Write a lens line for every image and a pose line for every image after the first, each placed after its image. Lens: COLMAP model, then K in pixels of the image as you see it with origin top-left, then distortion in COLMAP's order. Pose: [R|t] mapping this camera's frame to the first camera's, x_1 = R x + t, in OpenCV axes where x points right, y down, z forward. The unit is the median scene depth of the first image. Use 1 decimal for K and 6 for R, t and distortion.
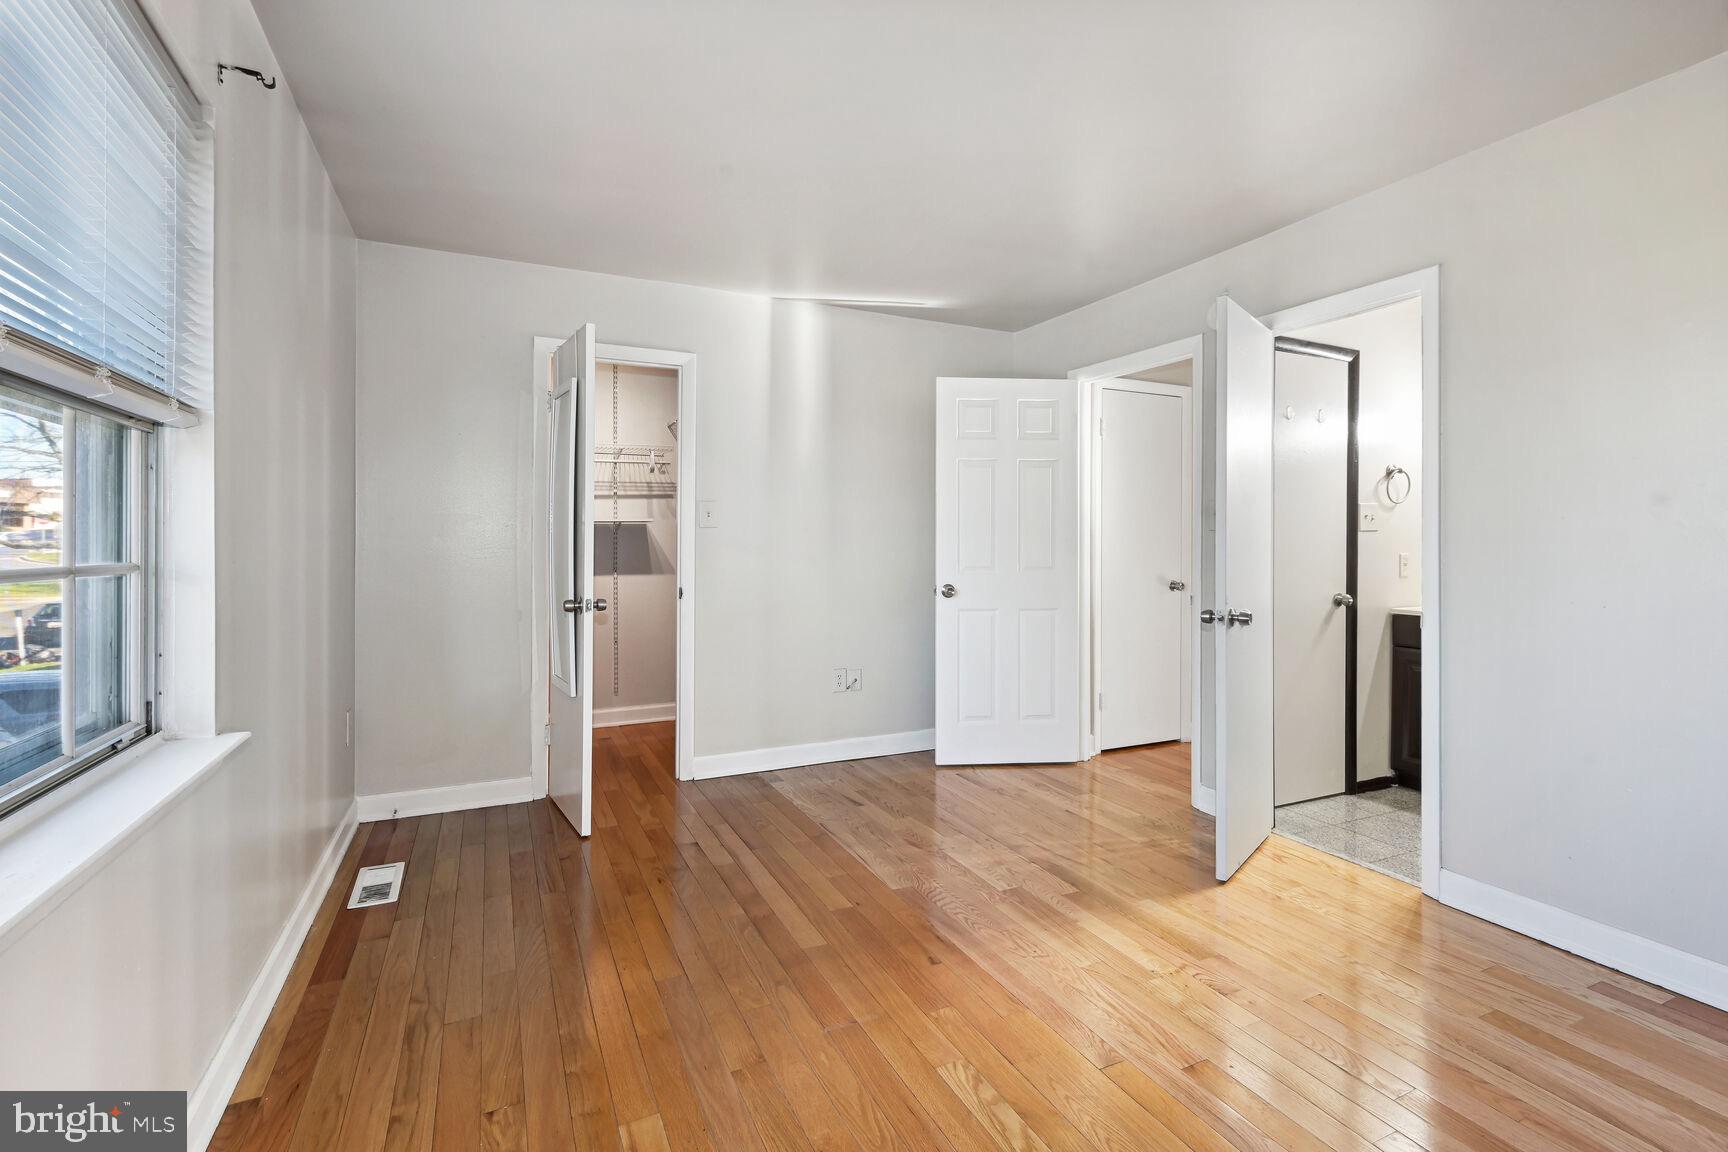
lens RADIAL K [[792.5, 0, 877.2], [0, 792.5, 534.2], [0, 0, 1]] dist [0.009657, 0.000750]
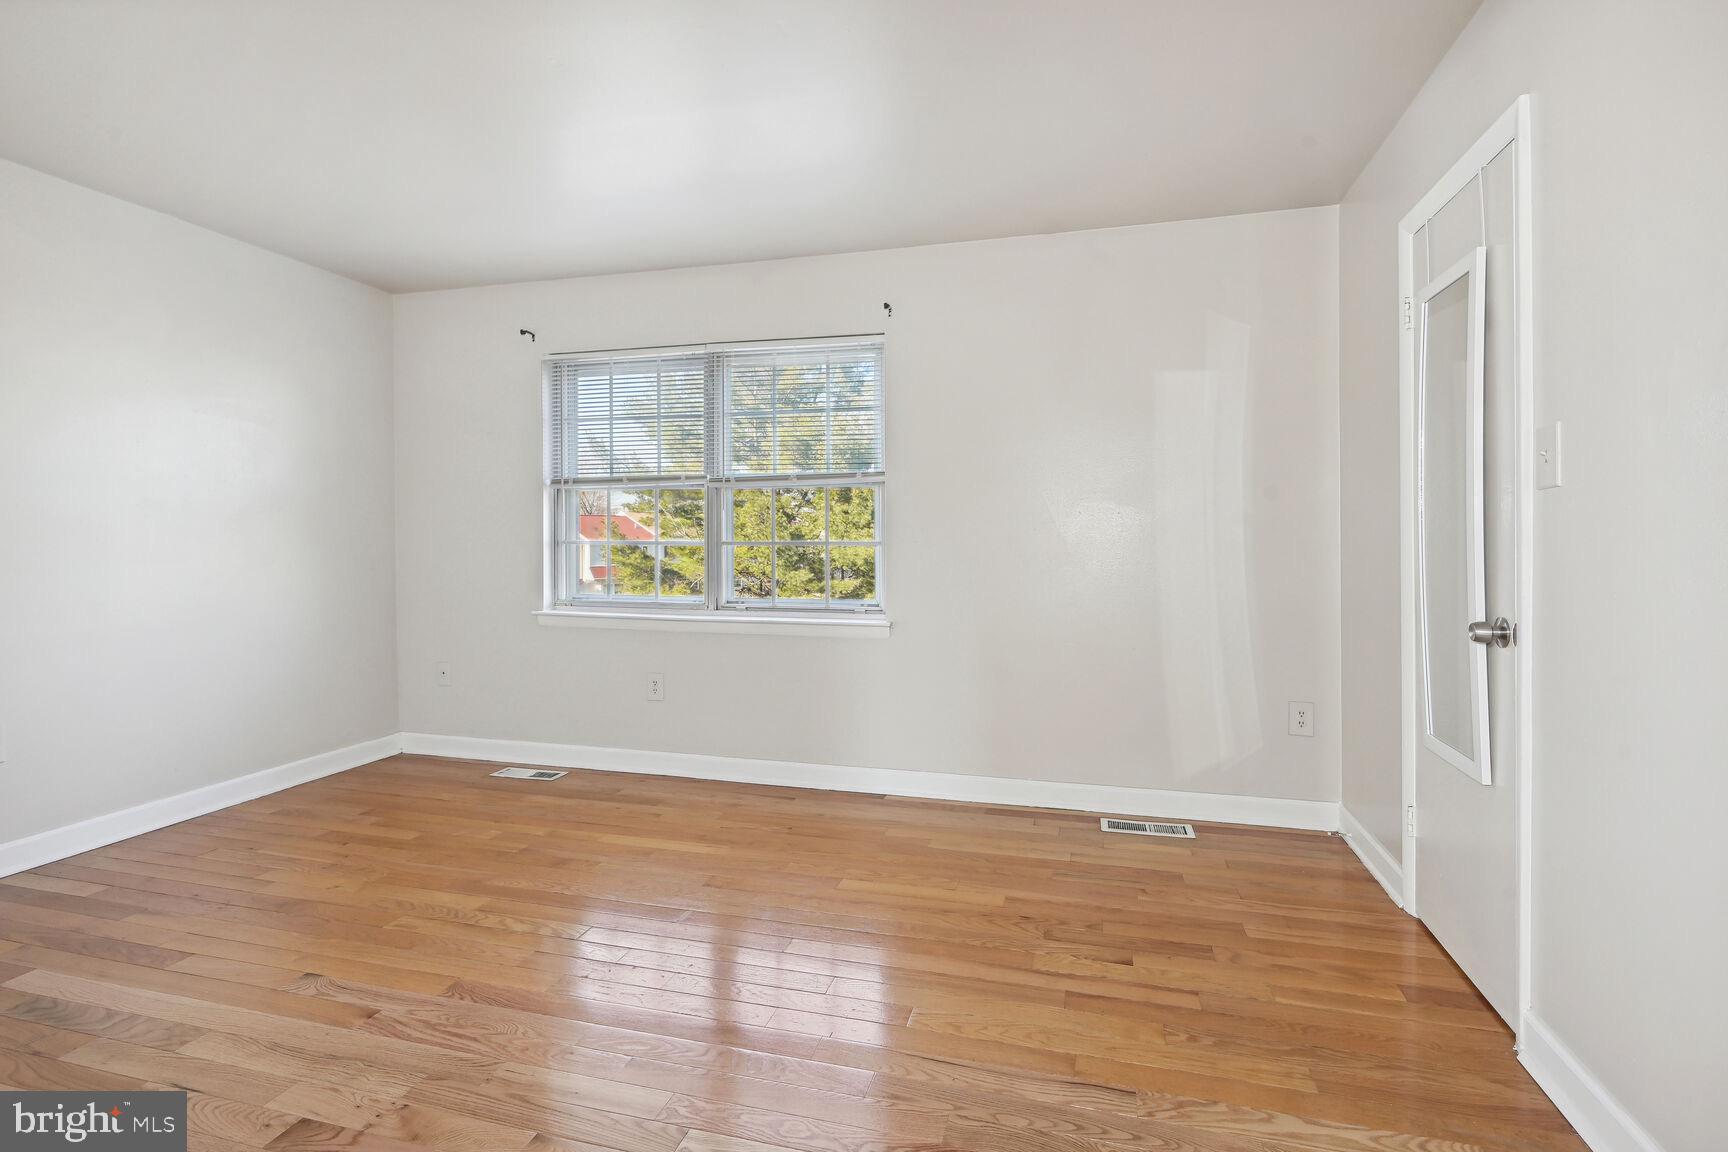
lens RADIAL K [[792.5, 0, 866.4], [0, 792.5, 542.2], [0, 0, 1]] dist [0.009657, 0.000750]
pose [[-0.672487, 0.003188, -0.740102, 0.525295], [0.014304, 0.999860, -0.008690, 0.033187], [0.739971, -0.016431, -0.672438, 1.582291]]
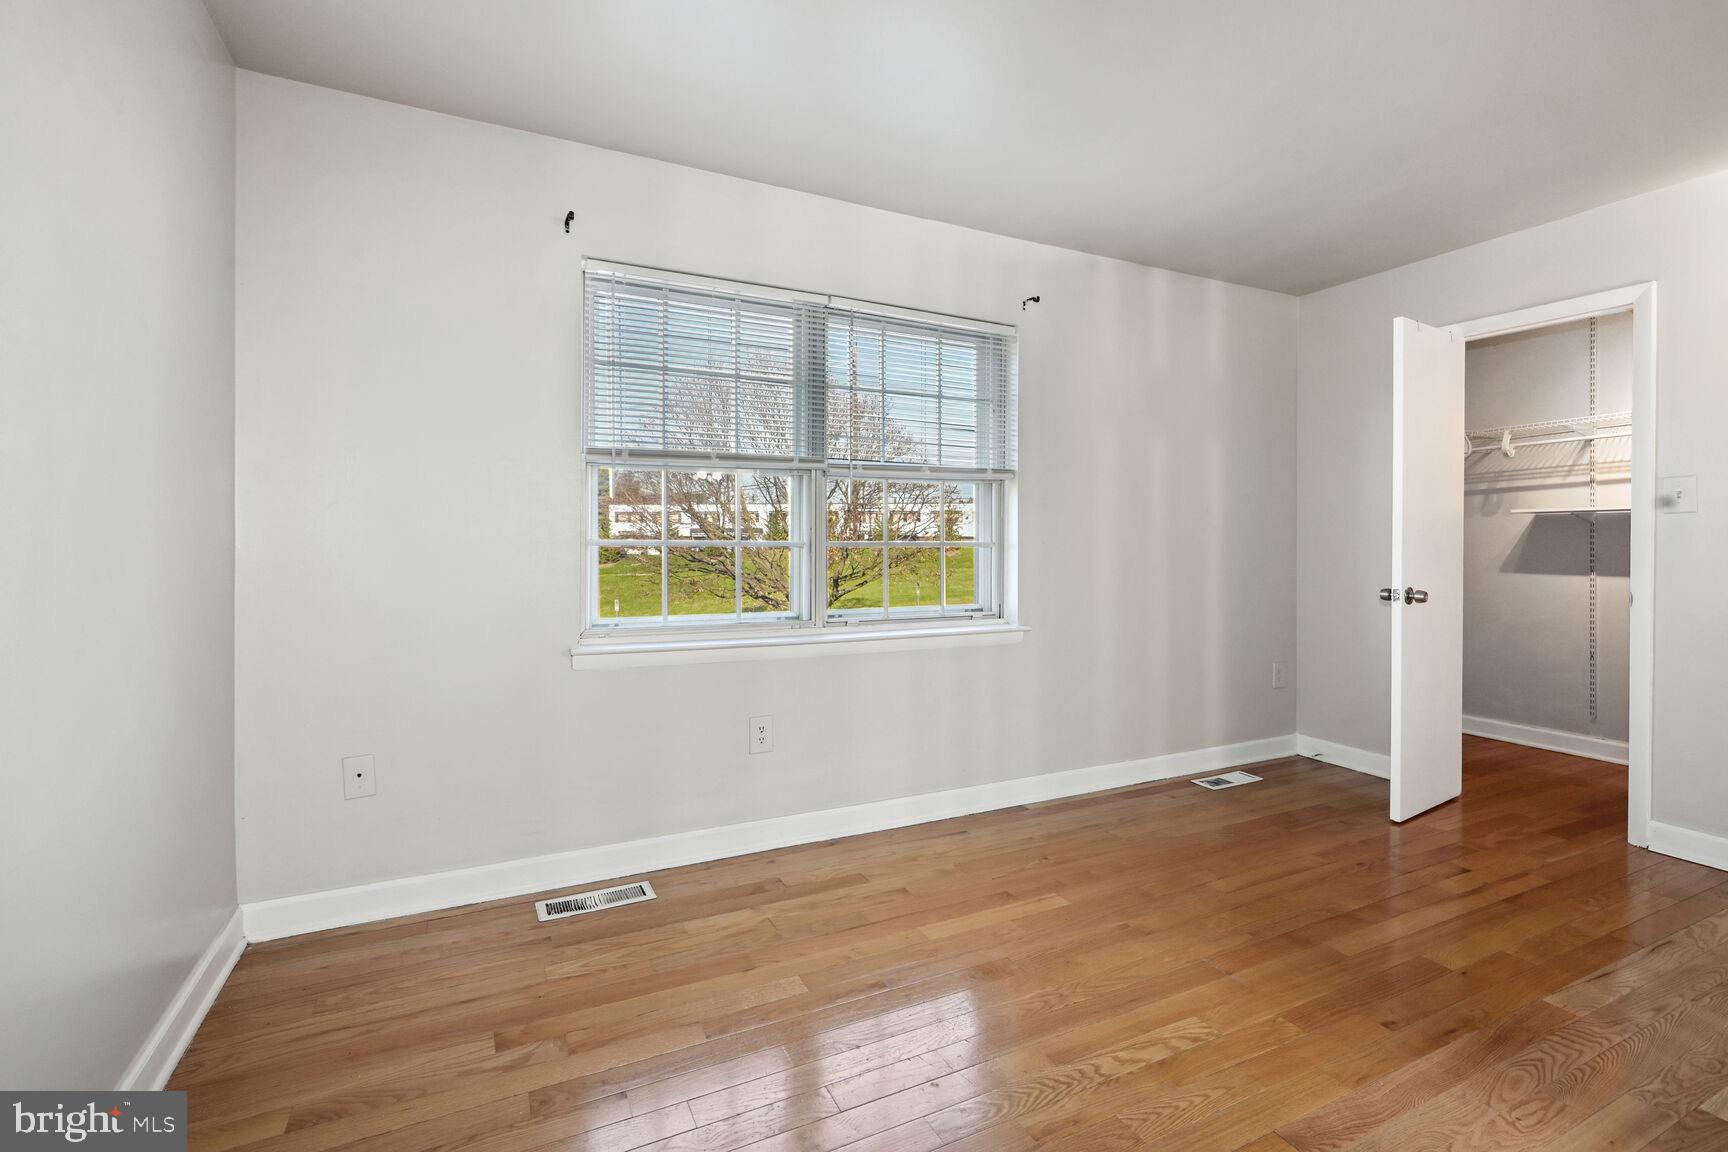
lens RADIAL K [[792.5, 0, 859.1], [0, 792.5, 544.3], [0, 0, 1]] dist [0.009657, 0.000750]
pose [[-0.003428, 0.010439, -0.999940, 0.819081], [0.009181, 0.999904, 0.010407, 0.005516], [0.999952, -0.009144, -0.003524, 0.386958]]
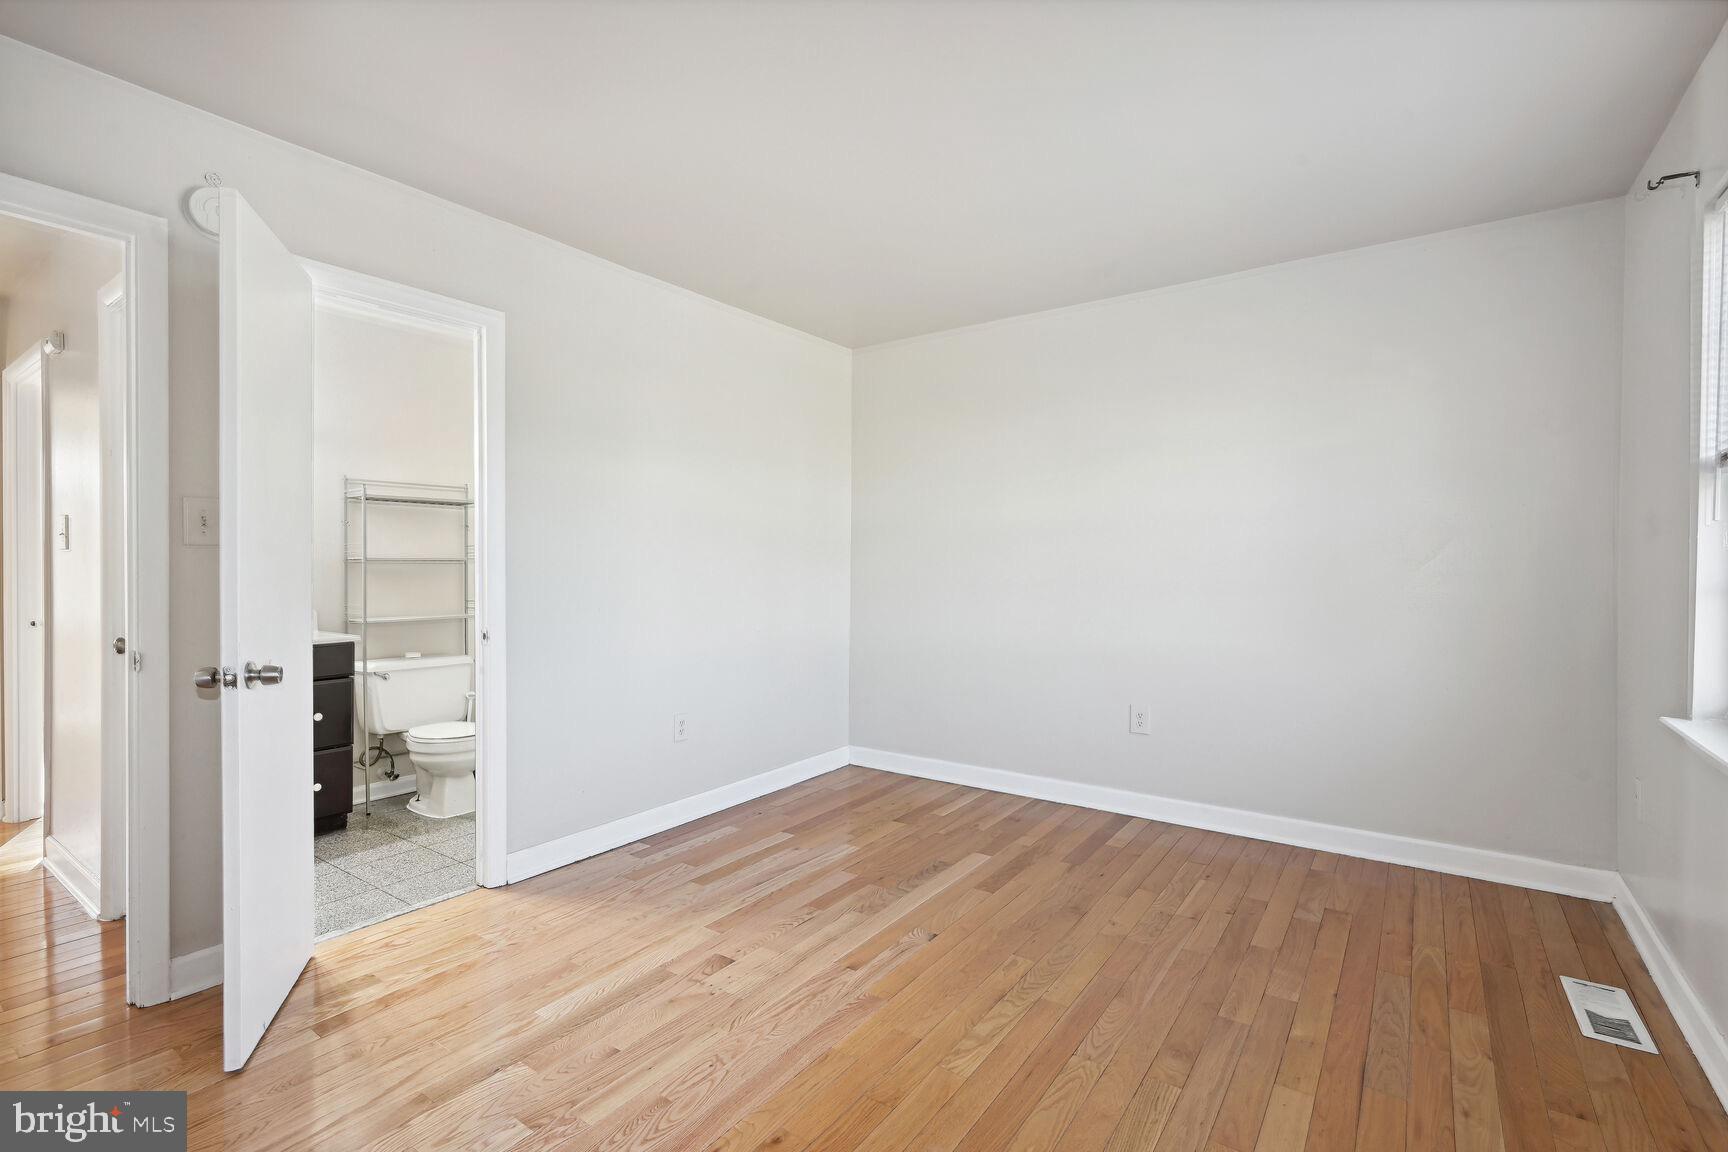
lens RADIAL K [[792.5, 0, 856.0], [0, 792.5, 571.9], [0, 0, 1]] dist [0.009657, 0.000750]
pose [[-0.472759, -0.007966, 0.881156, -0.541629], [-0.013560, 0.999907, 0.001764, 0.007894], [-0.881088, -0.011114, -0.472822, 1.146928]]
